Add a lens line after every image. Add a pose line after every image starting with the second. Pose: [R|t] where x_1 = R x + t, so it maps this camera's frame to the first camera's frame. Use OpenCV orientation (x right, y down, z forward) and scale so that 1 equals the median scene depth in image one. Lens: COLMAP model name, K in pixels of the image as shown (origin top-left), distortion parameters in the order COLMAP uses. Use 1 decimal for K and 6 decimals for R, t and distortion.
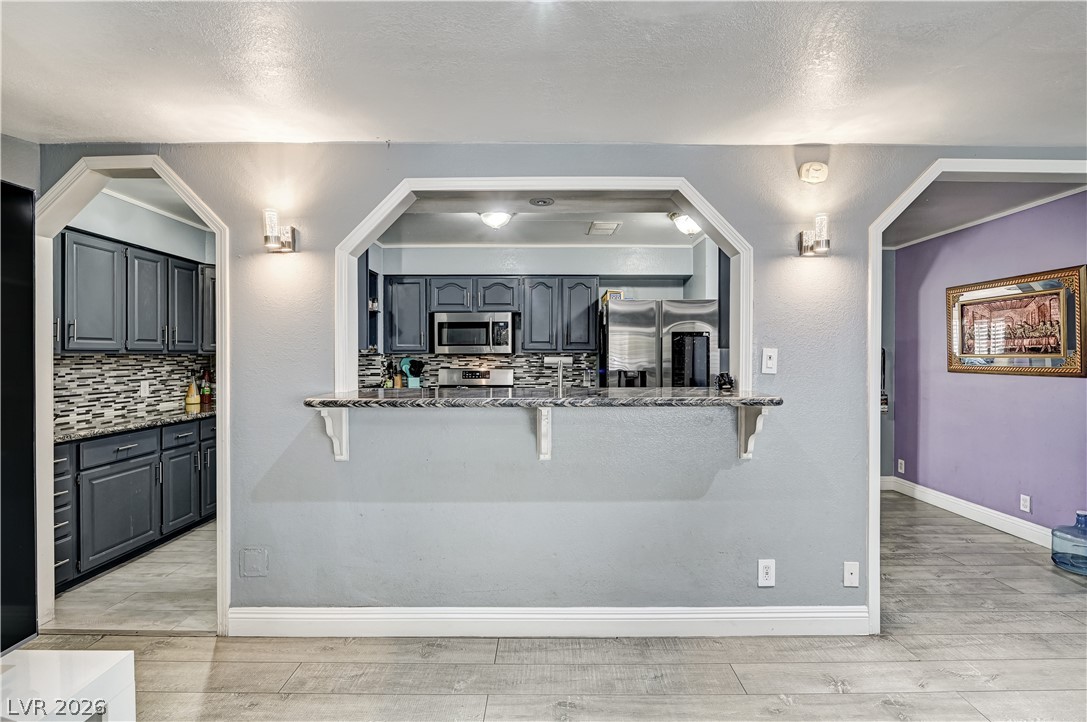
lens RADIAL K [[512.9, 0, 543.5], [0, 512.9, 358.6], [0, 0, 1]] dist [-0.003366, -0.000154]
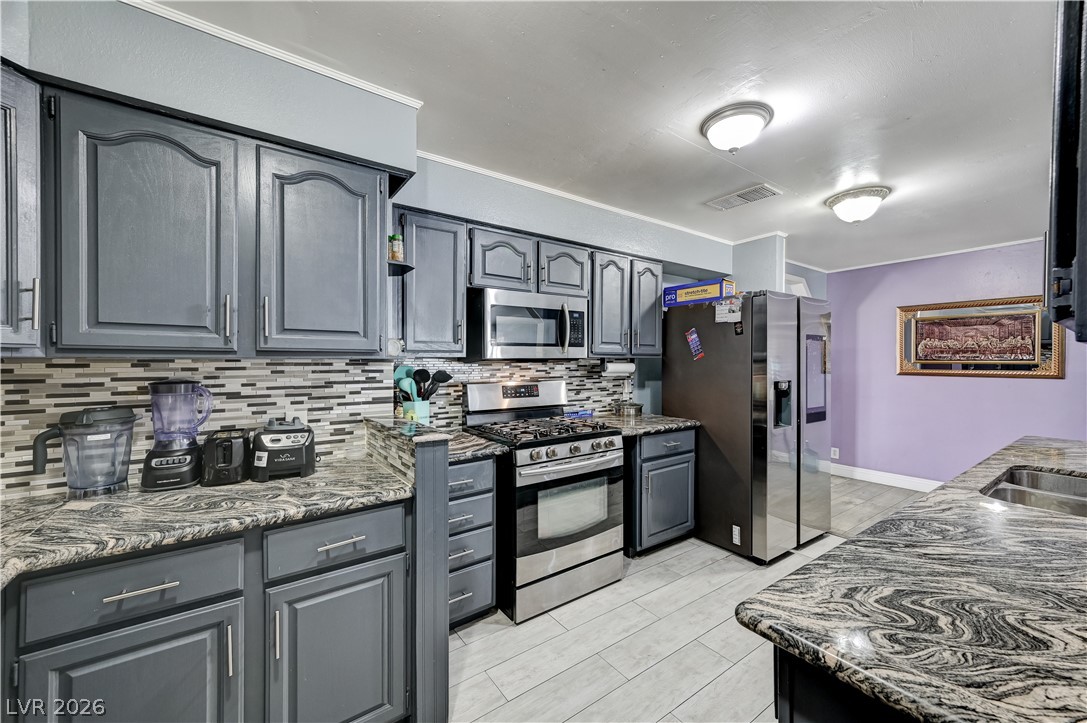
lens RADIAL K [[426.0, 0, 543.5], [0, 426.0, 362.2], [0, 0, 1]] dist [0.001766, 0.000026]
pose [[0.814183, -0.001509, 0.580606, -0.469127], [0.001839, 0.999998, 0.000020, -0.005567], [-0.580605, 0.001051, 0.814185, 0.611448]]
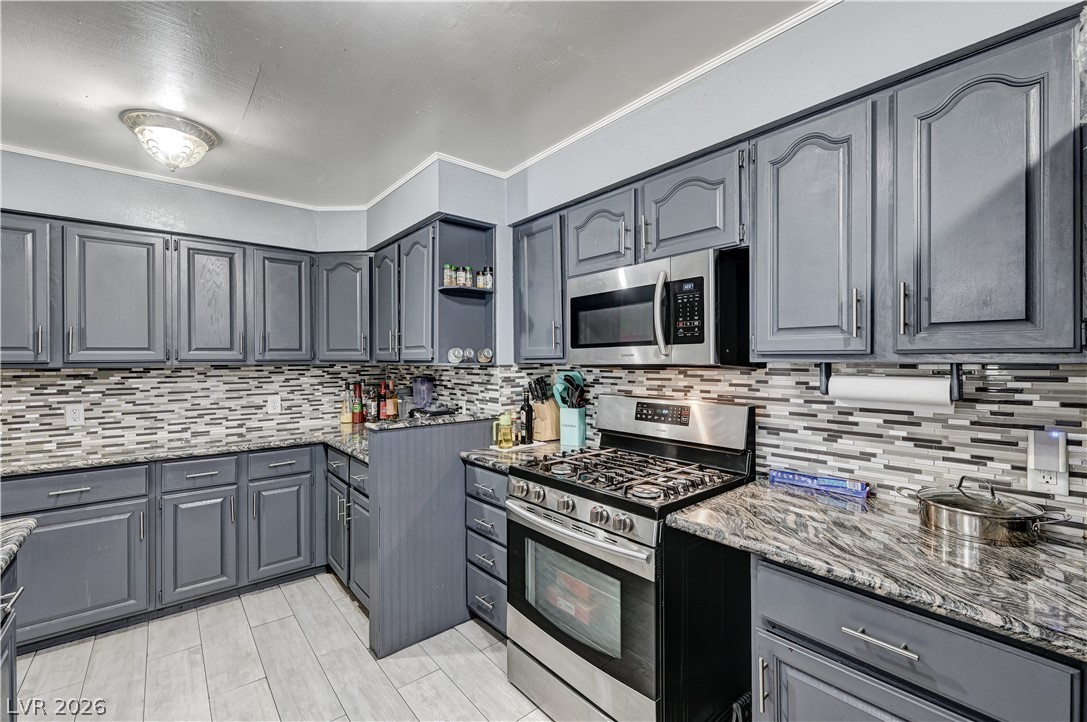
lens RADIAL K [[465.1, 0, 546.0], [0, 465.1, 357.5], [0, 0, 1]] dist [0.001385, 0.000241]
pose [[0.641788, -0.005919, -0.766860, 0.118363], [-0.000481, 0.999967, -0.008121, -0.013324], [0.766882, 0.005581, 0.641764, 0.754987]]
